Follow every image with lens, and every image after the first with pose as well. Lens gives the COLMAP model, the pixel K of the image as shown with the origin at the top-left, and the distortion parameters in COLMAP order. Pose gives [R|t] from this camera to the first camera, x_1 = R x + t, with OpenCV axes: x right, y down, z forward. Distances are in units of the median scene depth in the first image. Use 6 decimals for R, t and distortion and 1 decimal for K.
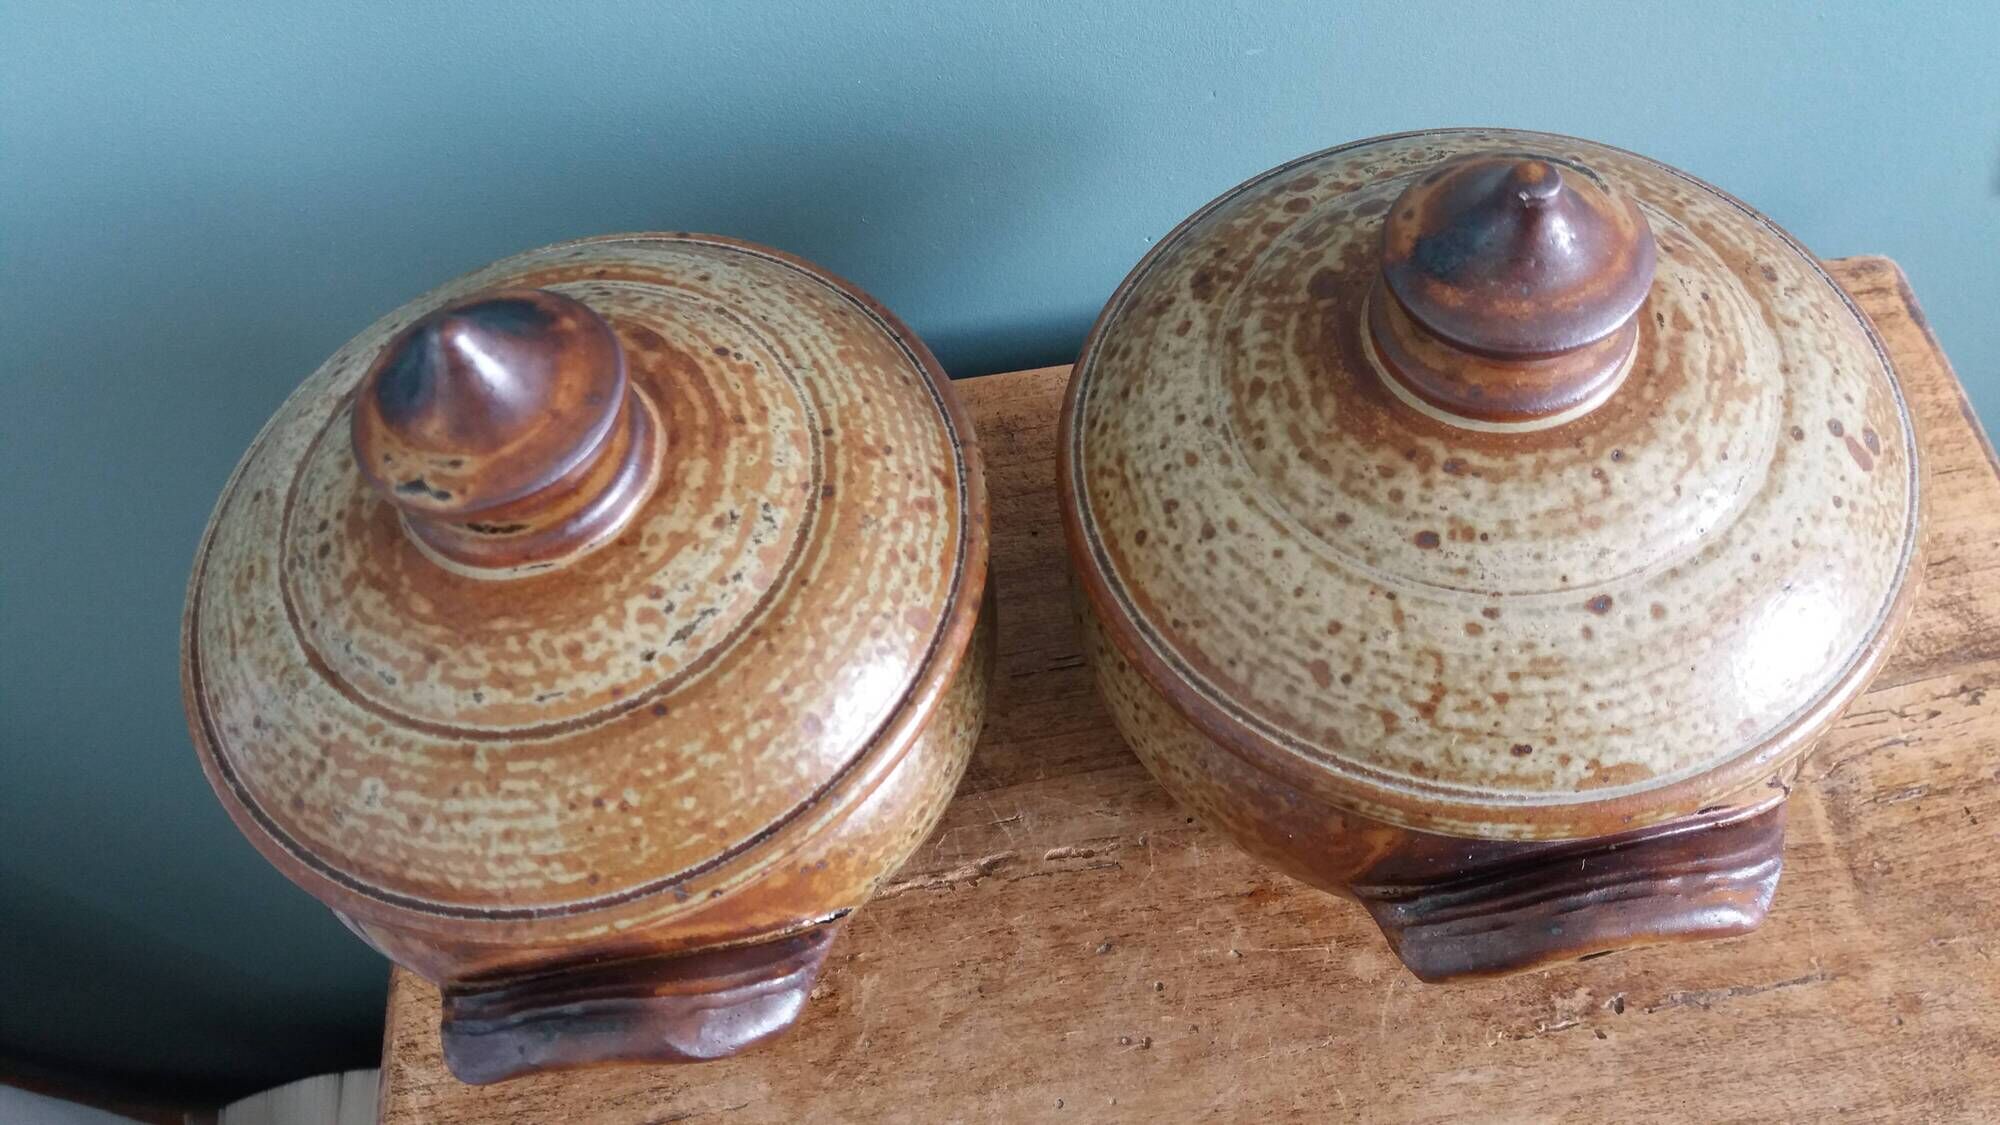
lens RADIAL K [[1653.3, 0, 1009.3], [0, 1653.3, 573.0], [0, 0, 1]] dist [0.007024, -0.017914]
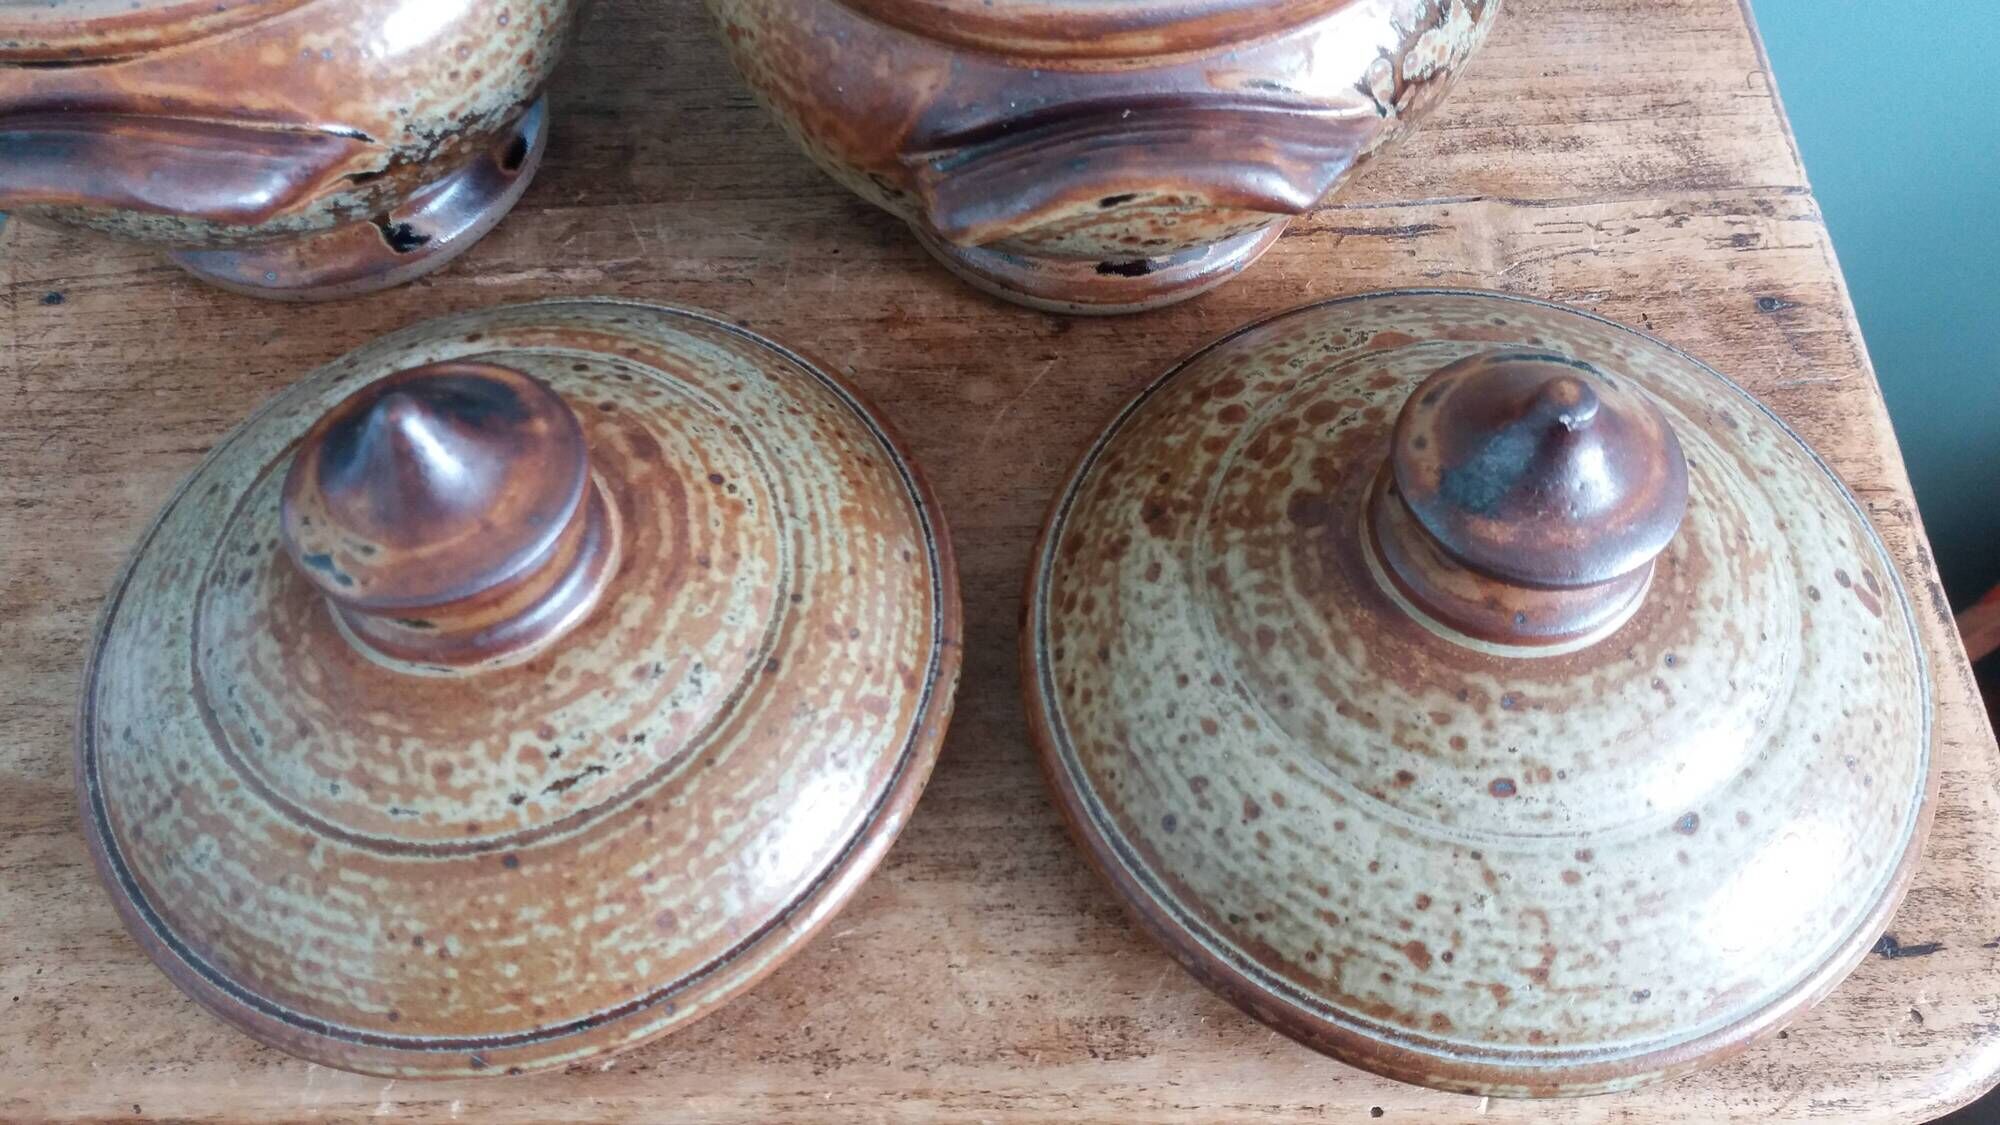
lens RADIAL K [[1707.2, 0, 1009.4], [0, 1707.2, 556.3], [0, 0, 1]] dist [-0.014011, -0.007718]
pose [[0.991496, 0.130138, -0.000254, 0.245799], [-0.130121, 0.991333, -0.018119, 0.348457], [-0.002106, 0.017998, 0.999836, 0.041915]]
